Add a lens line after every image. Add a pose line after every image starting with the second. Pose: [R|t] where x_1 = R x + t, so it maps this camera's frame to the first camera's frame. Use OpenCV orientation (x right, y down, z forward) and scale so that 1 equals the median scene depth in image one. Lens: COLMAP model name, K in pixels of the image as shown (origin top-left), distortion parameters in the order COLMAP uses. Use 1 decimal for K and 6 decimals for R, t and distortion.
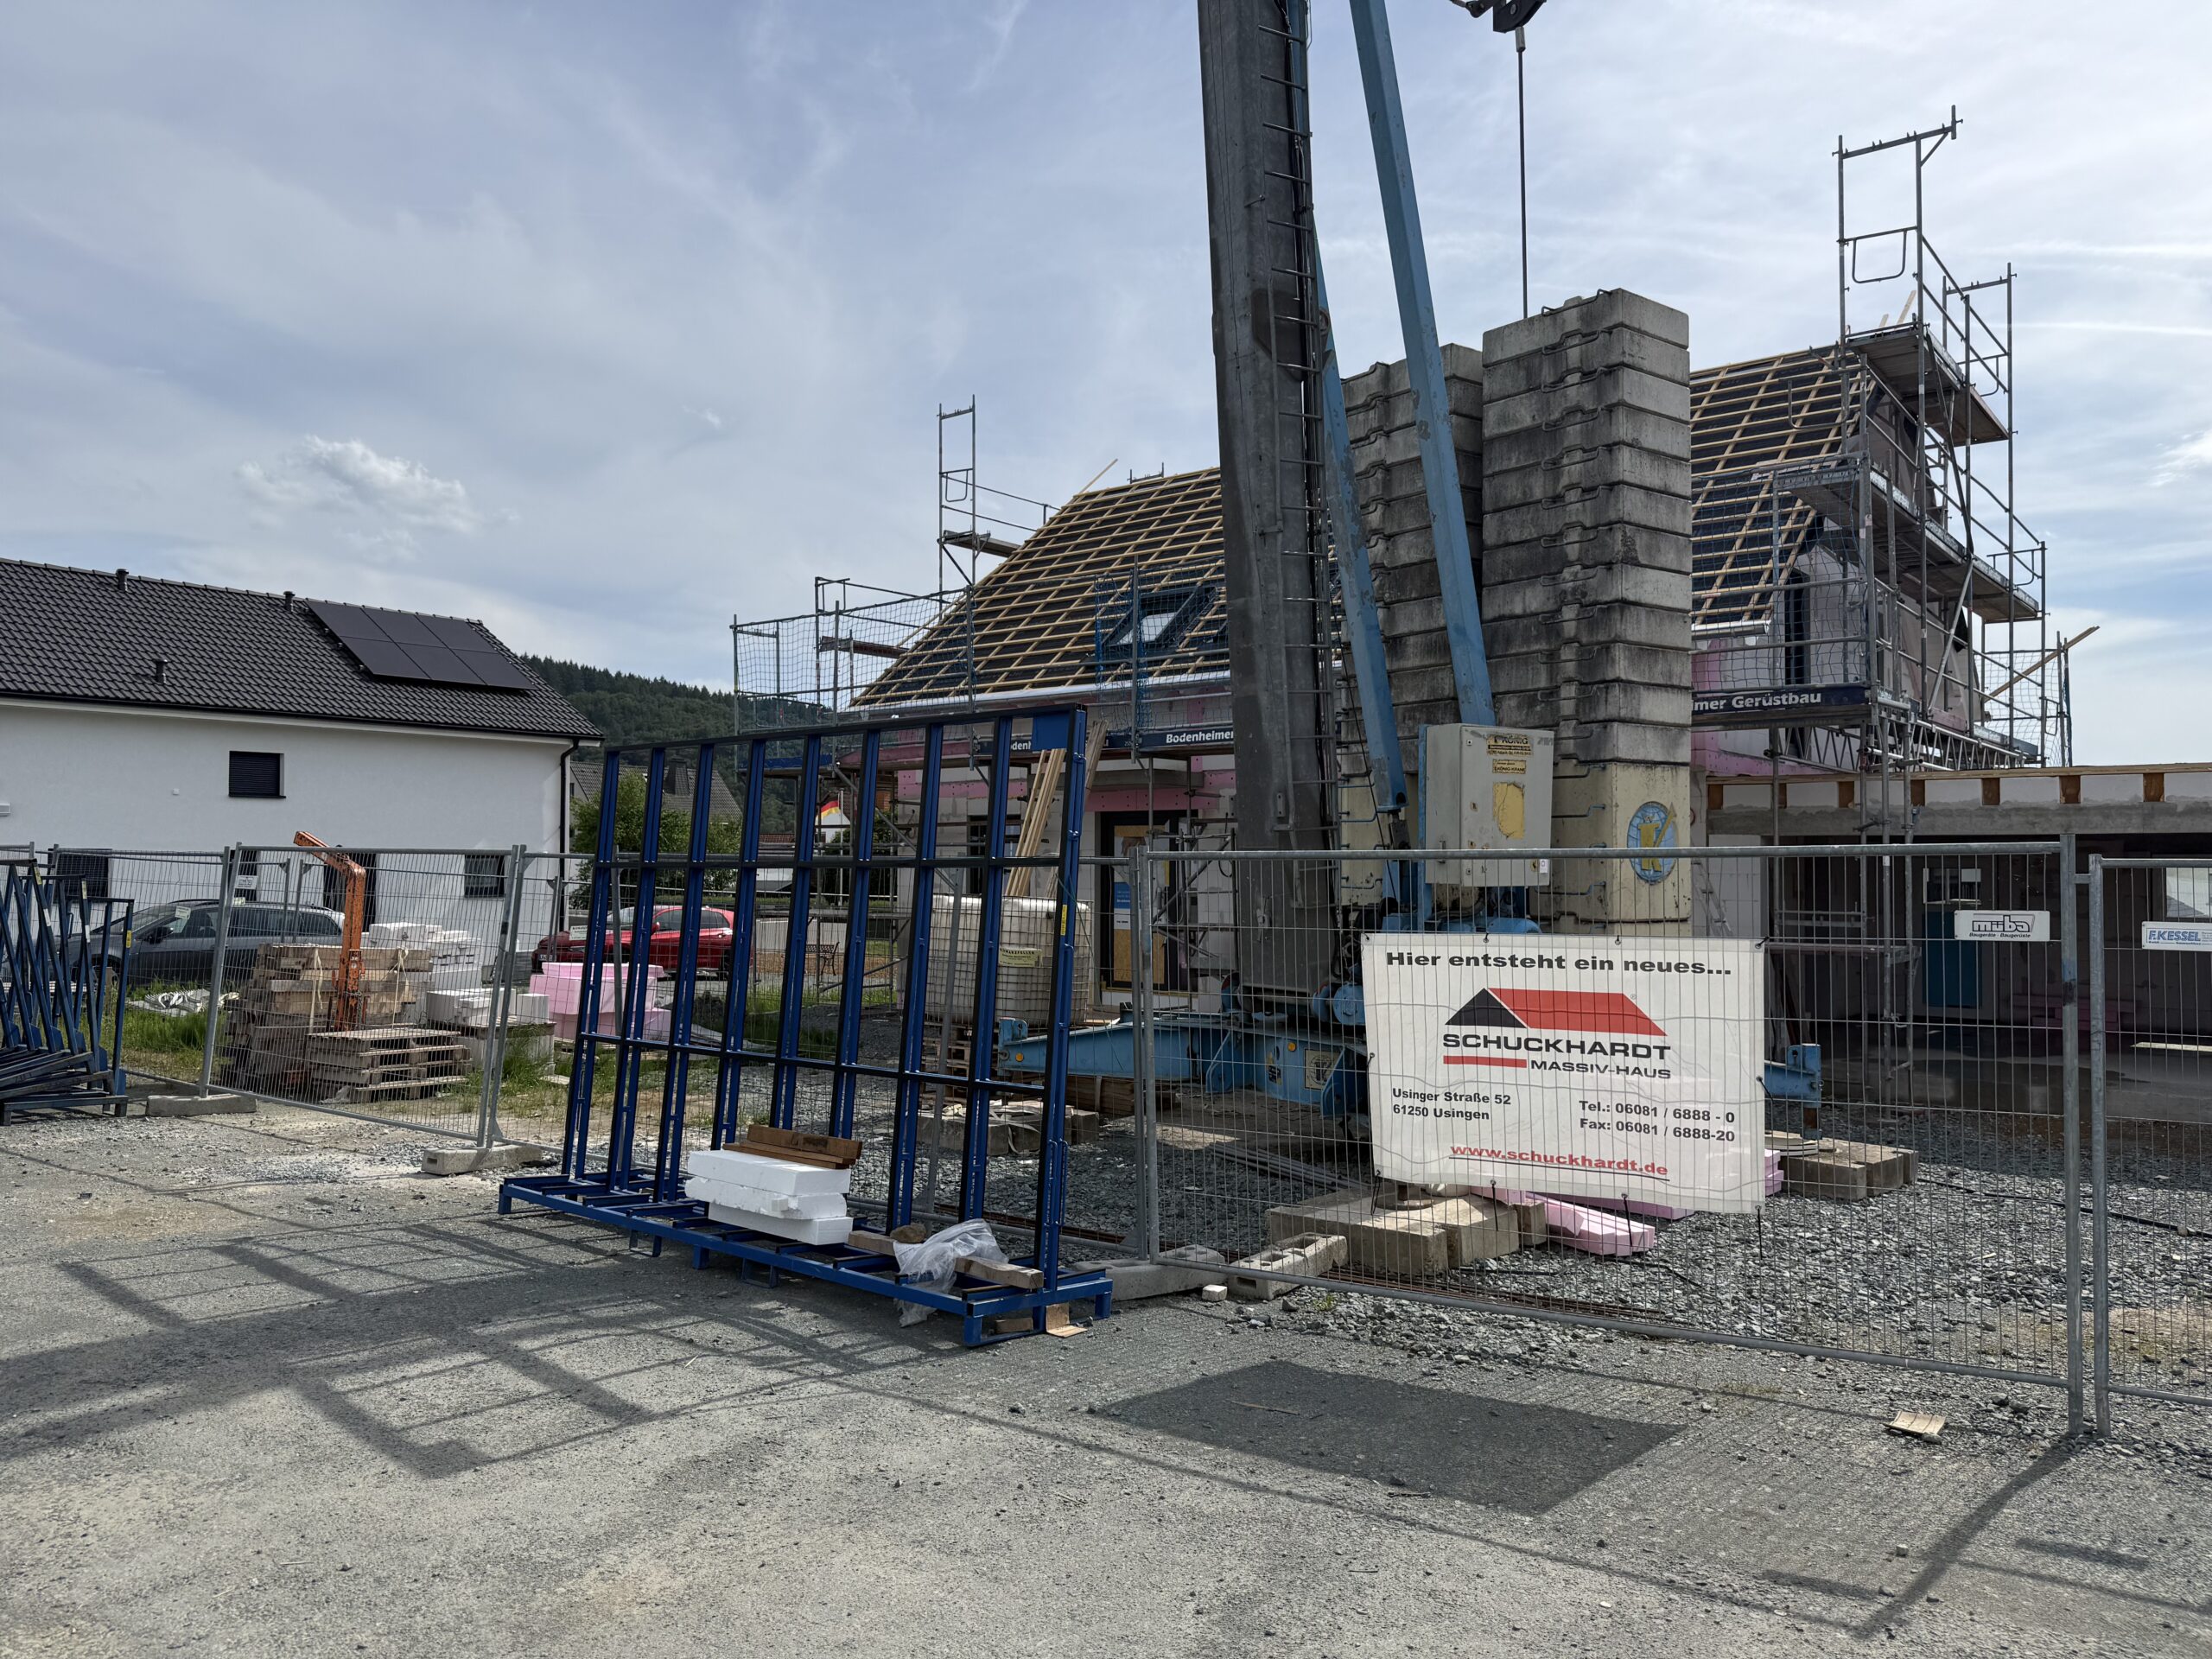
lens RADIAL K [[1519.7, 0, 1088.6], [0, 1519.7, 850.2], [0, 0, 1]] dist [0.133459, -0.233255]
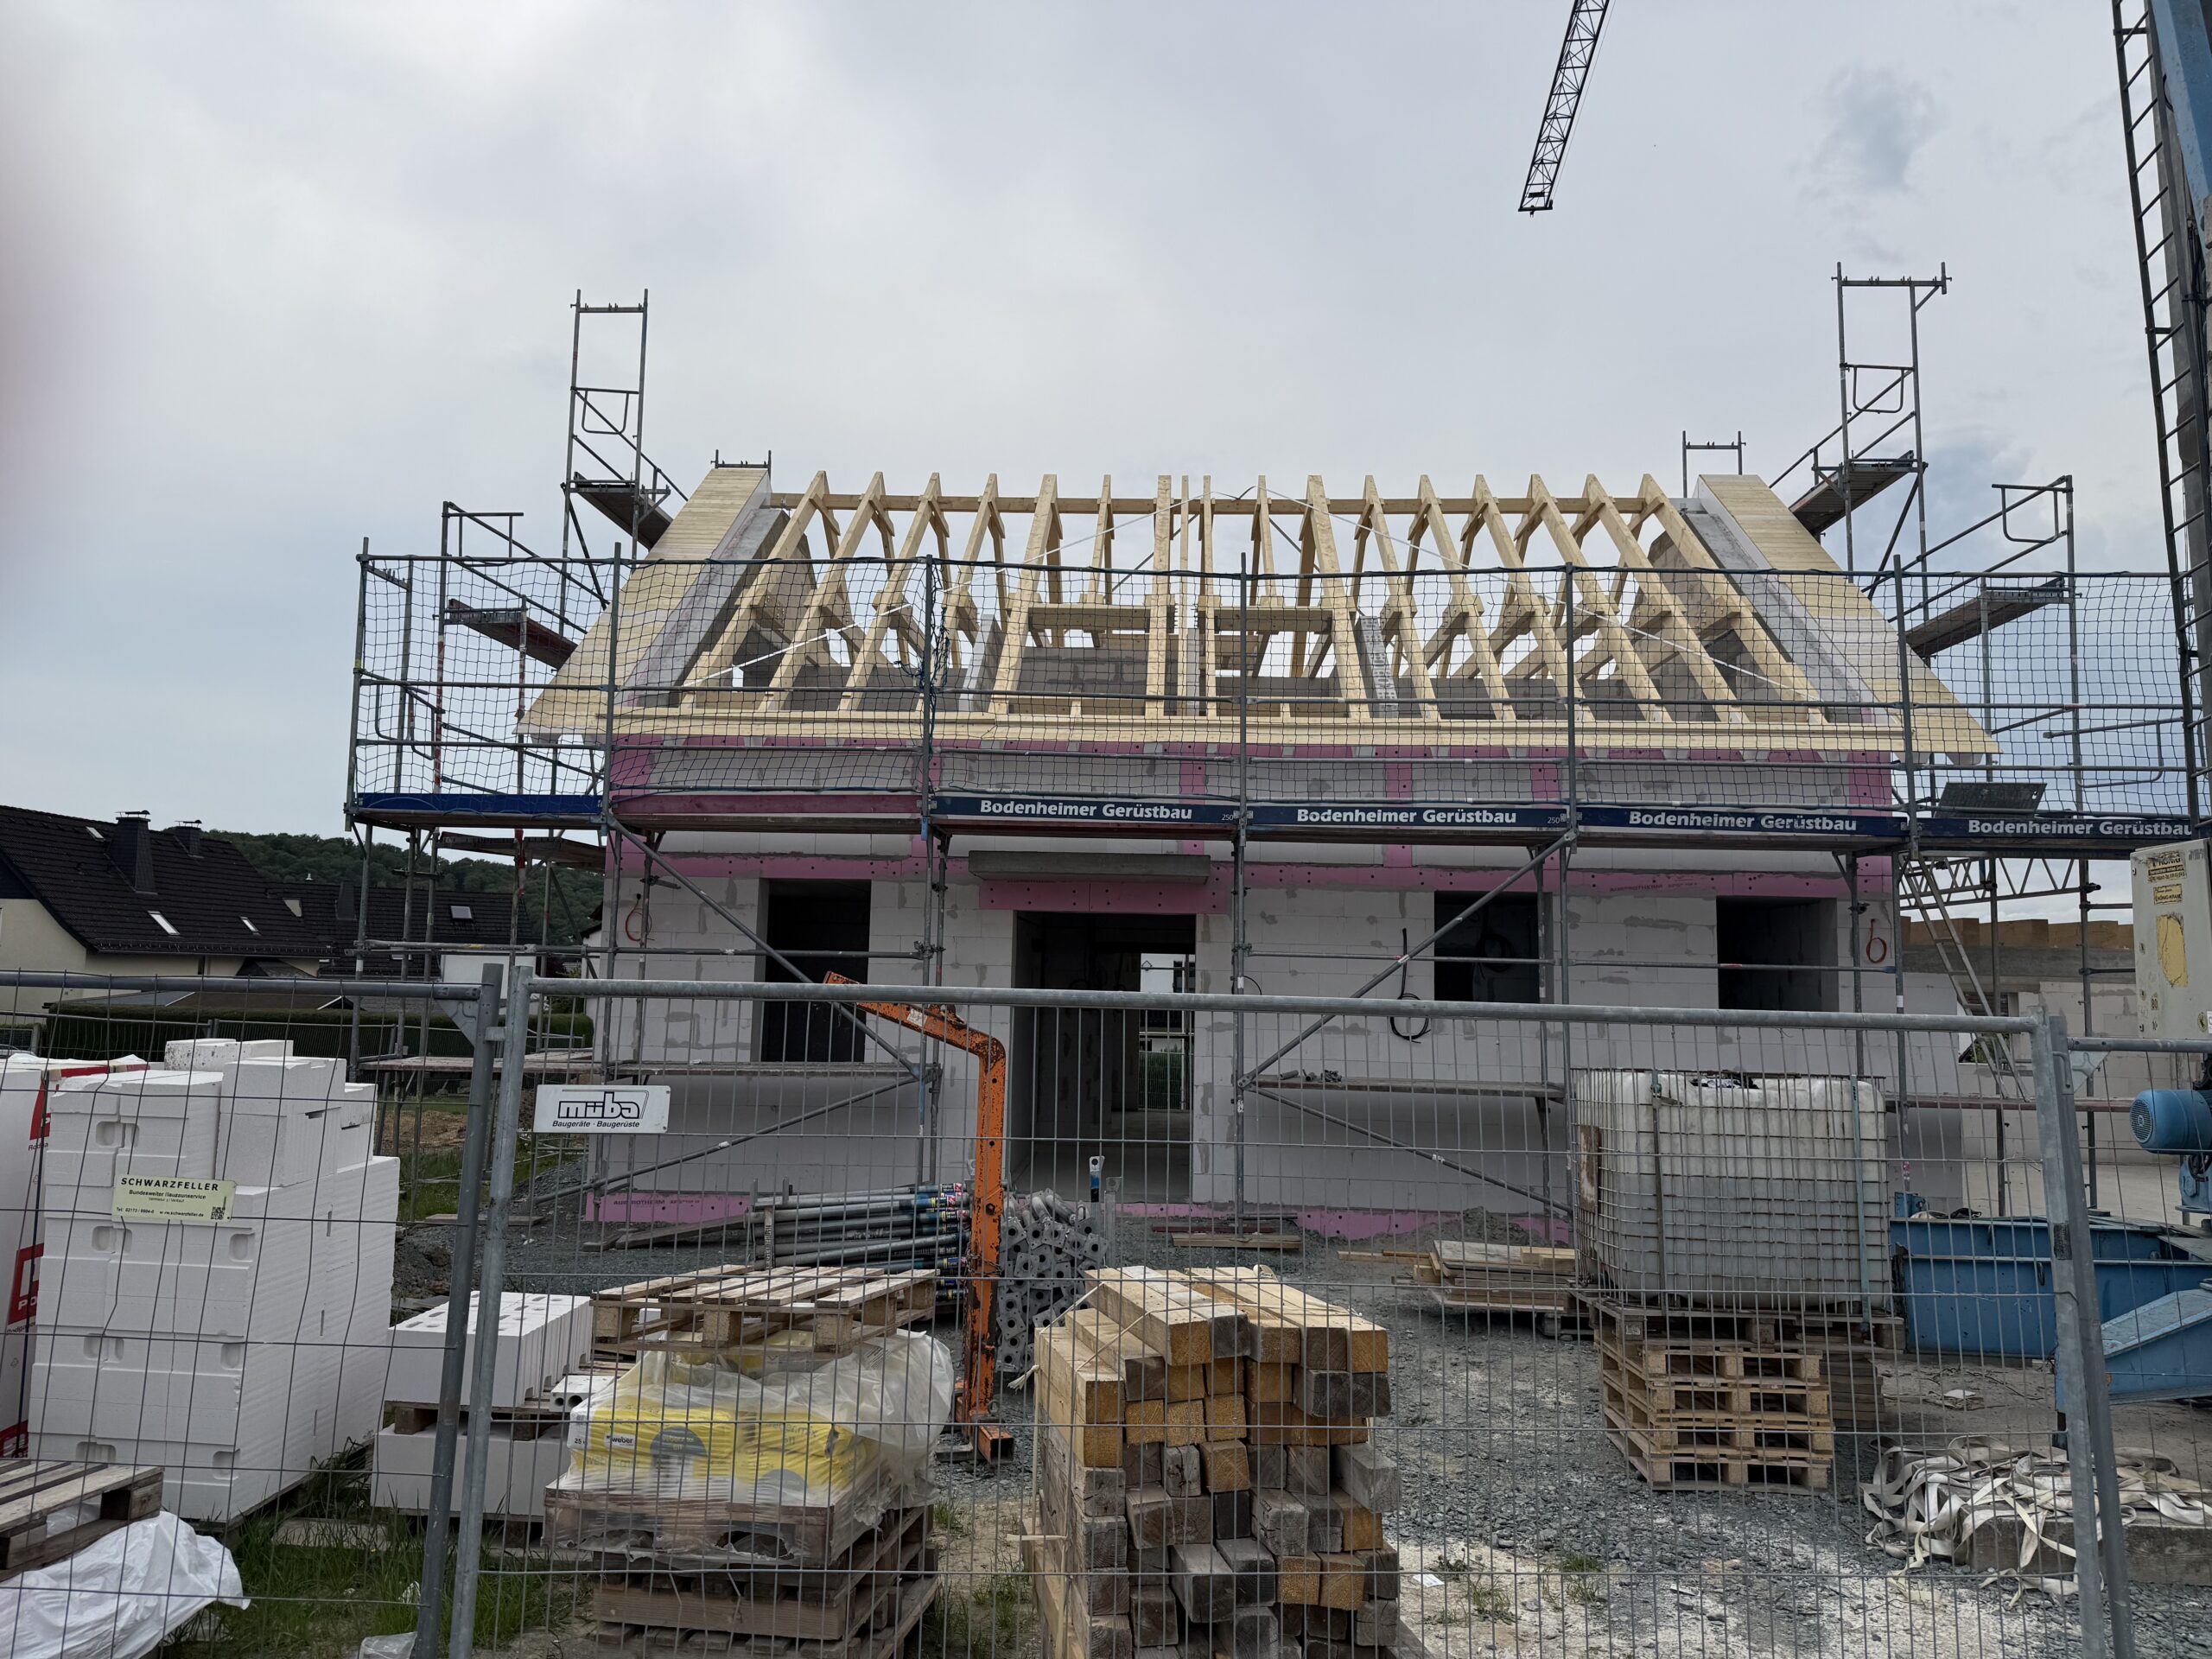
lens RADIAL K [[1523.9, 0, 1110.7], [0, 1523.9, 830.1], [0, 0, 1]] dist [0.147489, -0.268102]
pose [[0.794735, 0.068599, 0.603067, -0.481286], [-0.021688, 0.996168, -0.084733, -0.004923], [-0.606569, 0.054260, 0.793177, 0.532174]]
